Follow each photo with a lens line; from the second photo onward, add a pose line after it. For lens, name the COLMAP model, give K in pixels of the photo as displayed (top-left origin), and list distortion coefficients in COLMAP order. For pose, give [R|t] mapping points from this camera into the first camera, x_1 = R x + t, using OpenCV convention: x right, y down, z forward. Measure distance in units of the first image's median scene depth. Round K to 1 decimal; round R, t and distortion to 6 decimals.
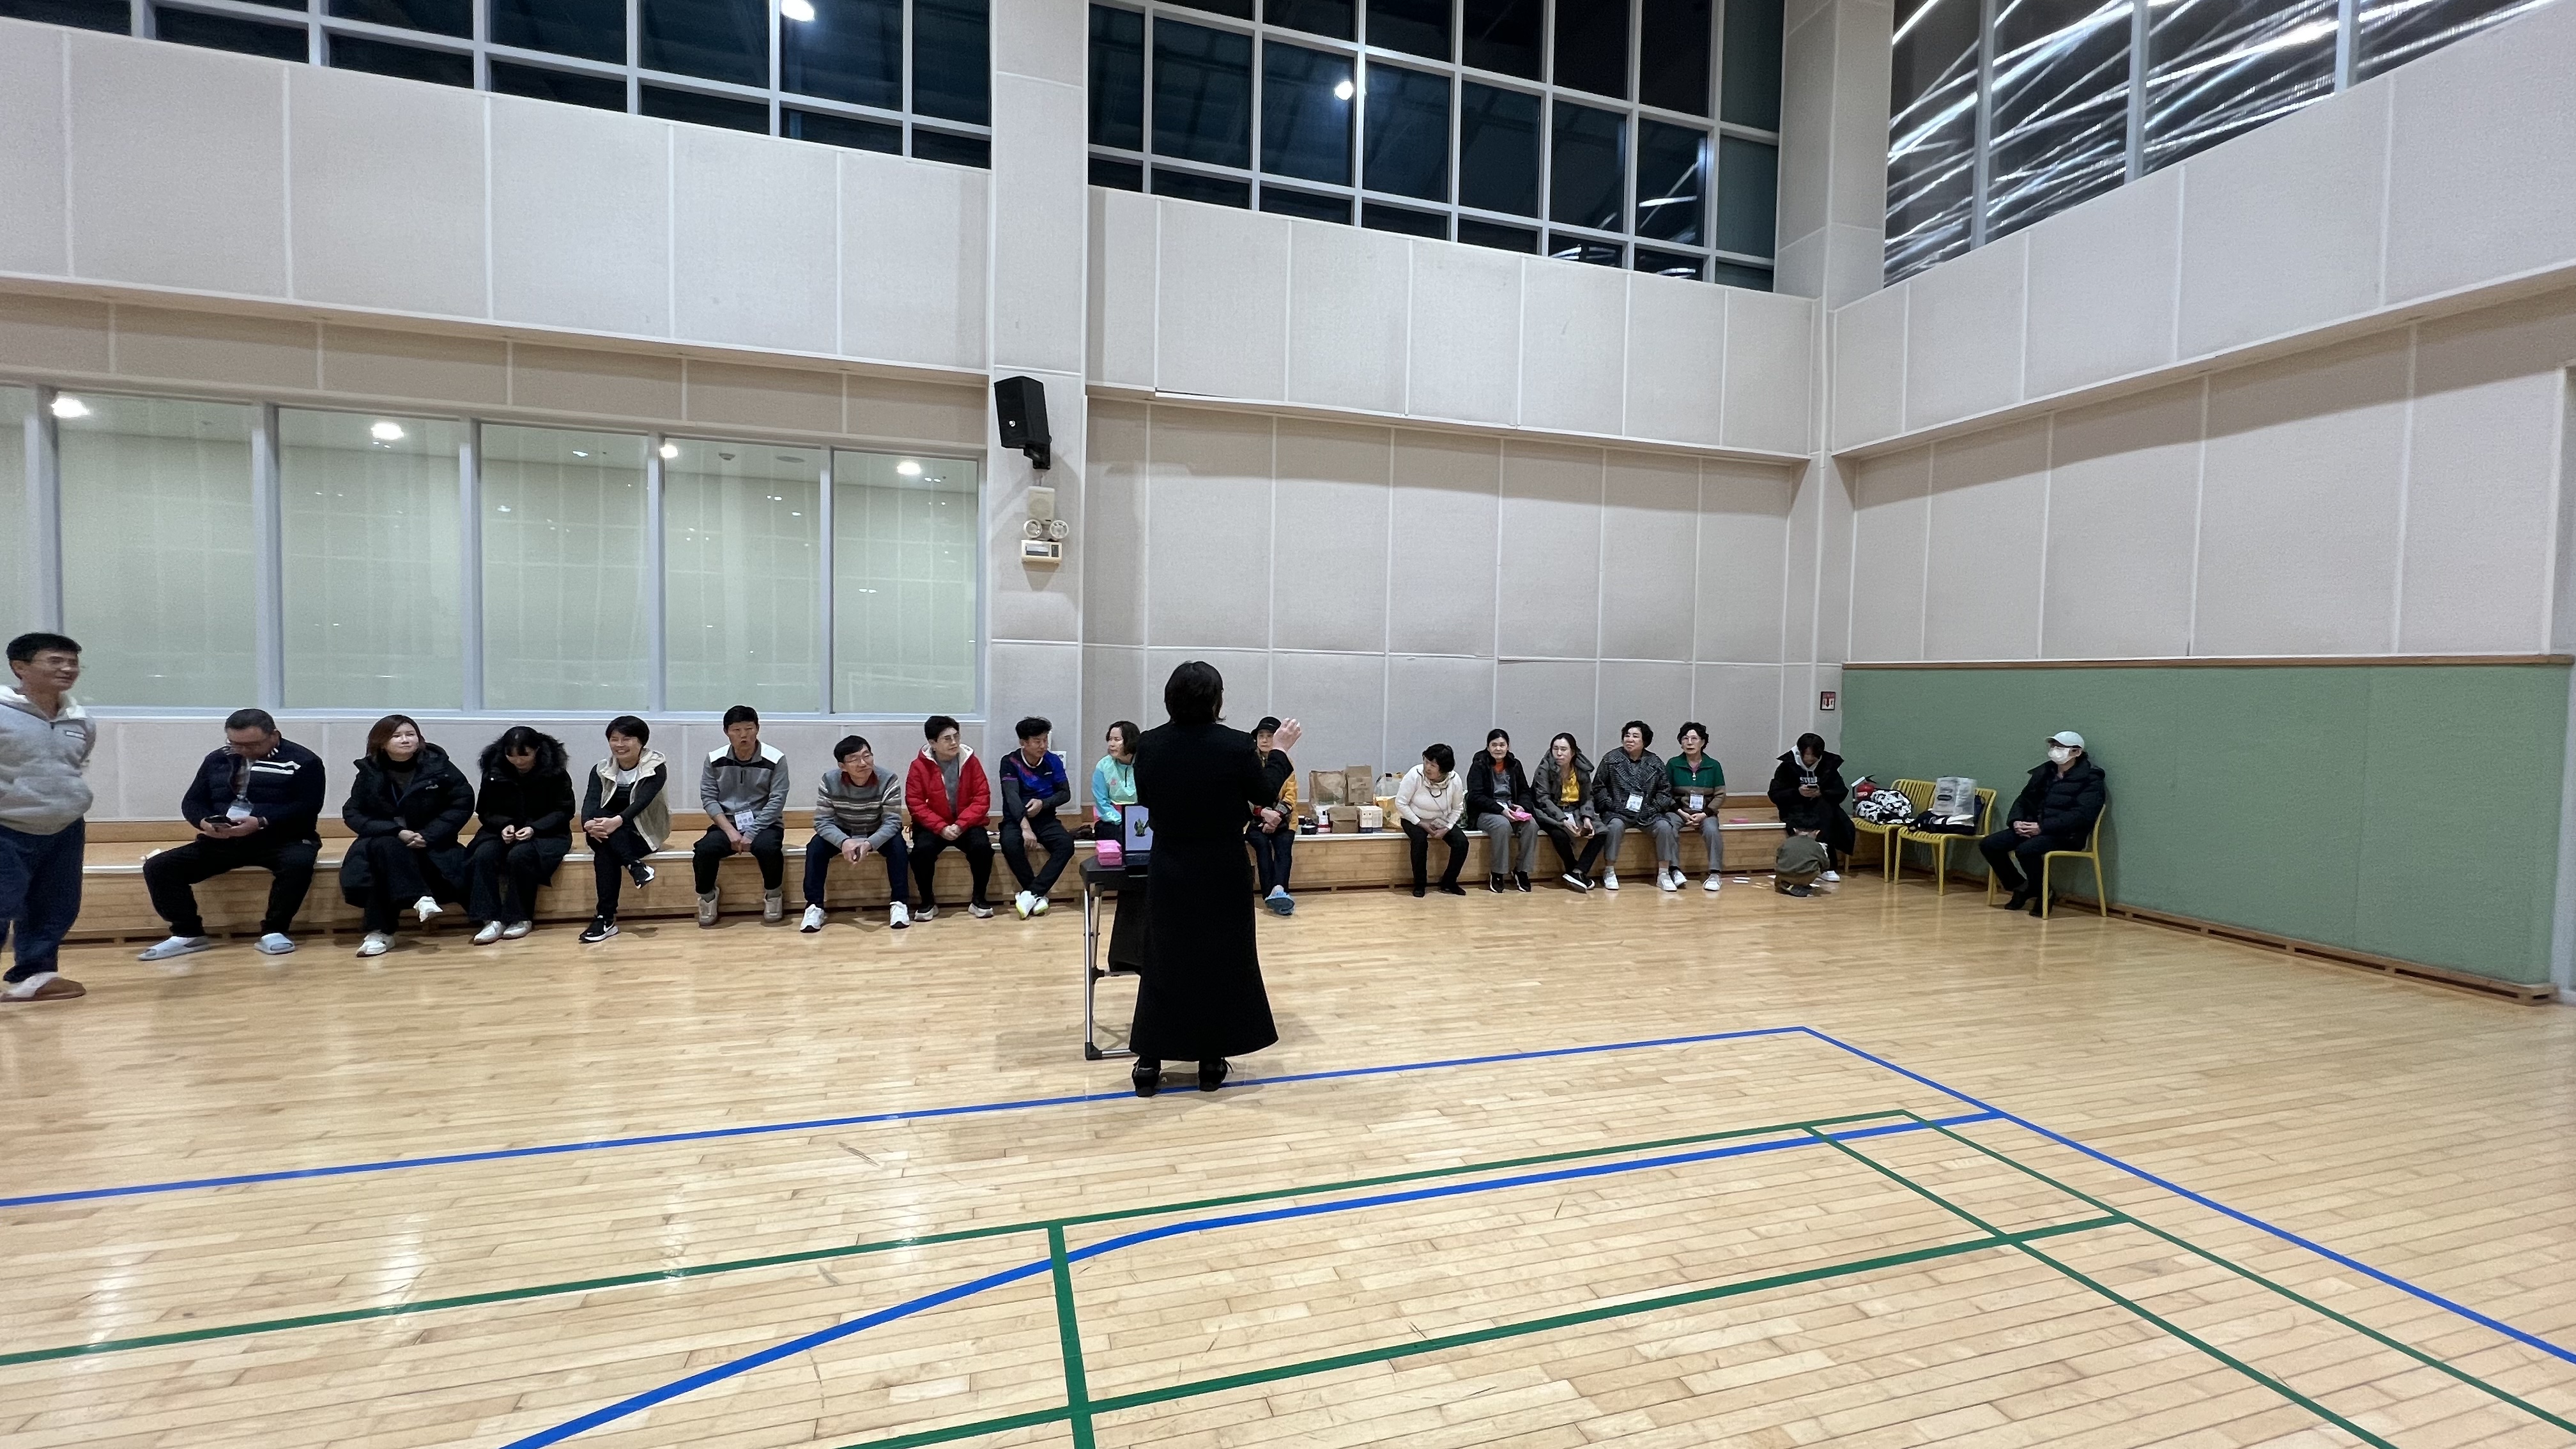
lens RADIAL K [[1019.7, 0, 1289.6], [0, 1019.7, 718.5], [0, 0, 1]] dist [-0.002245, 0.002234]
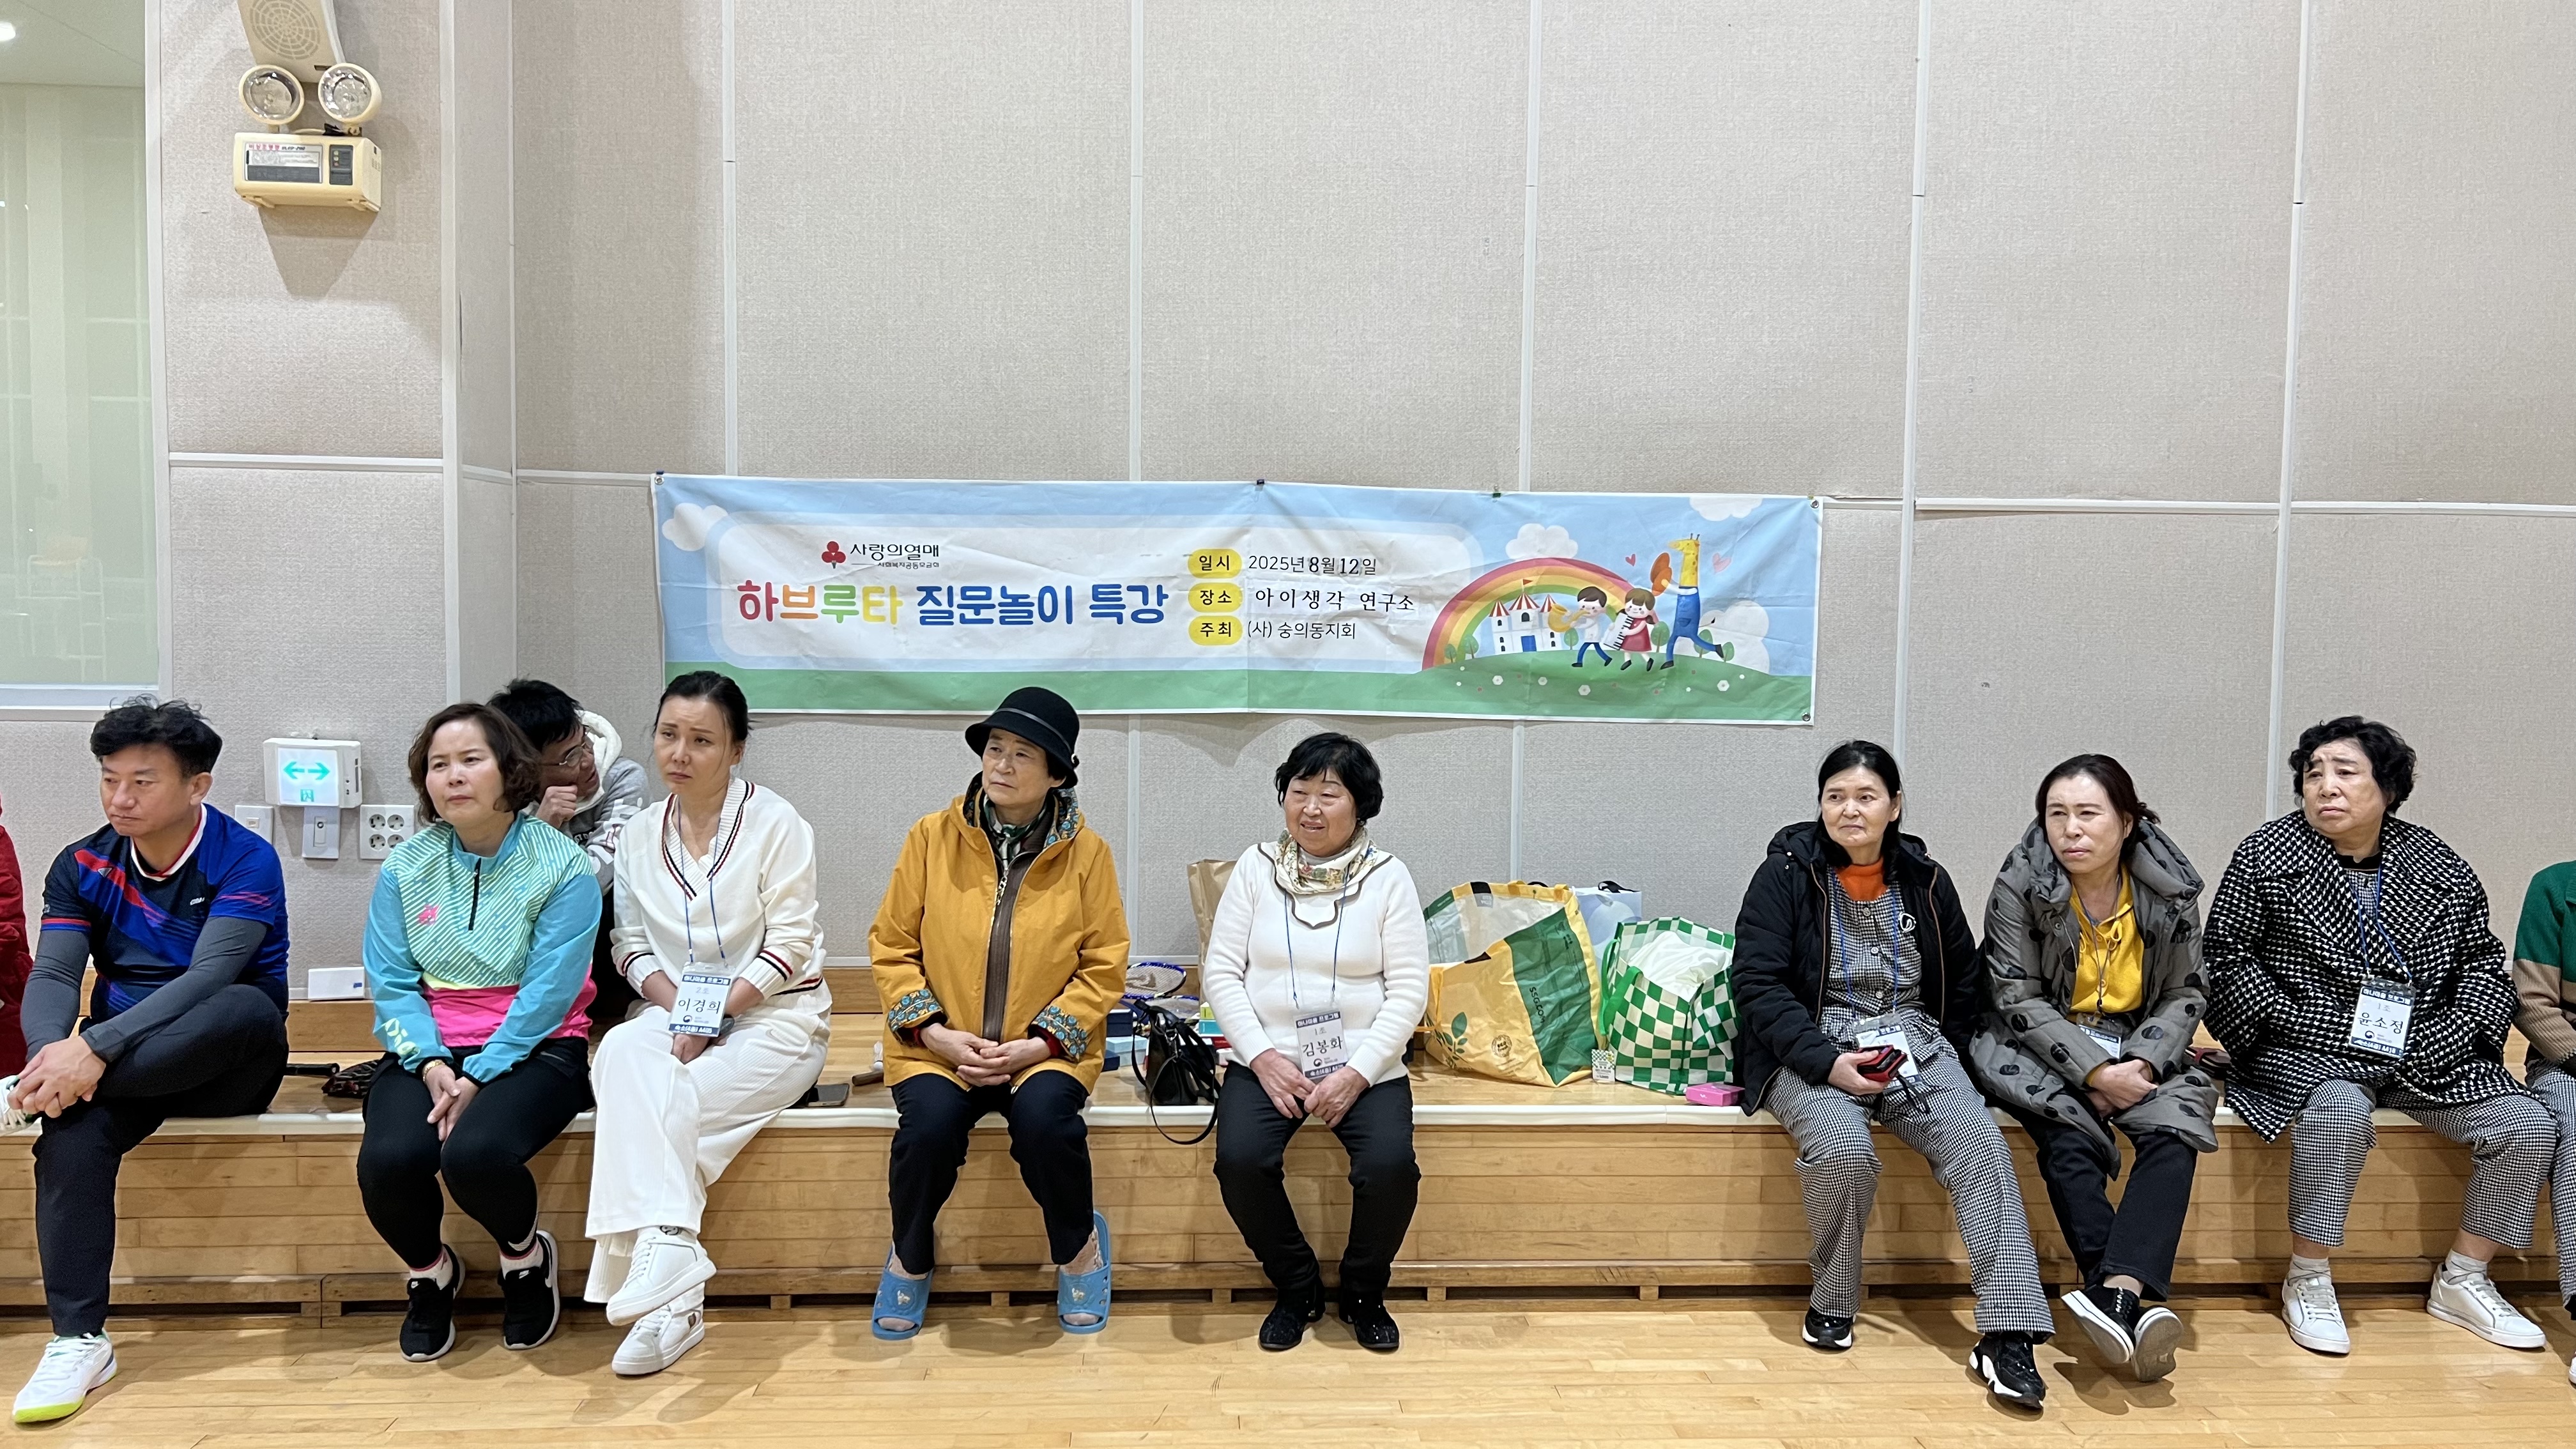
lens RADIAL K [[1920.6, 0, 1306.4], [0, 1920.6, 721.6], [0, 0, 1]] dist [0.057163, -0.062834]
pose [[0.974080, 0.005432, -0.226140, 0.194627], [-0.002174, 0.999890, 0.014655, -0.002931], [0.226194, -0.013783, 0.973985, 0.484368]]
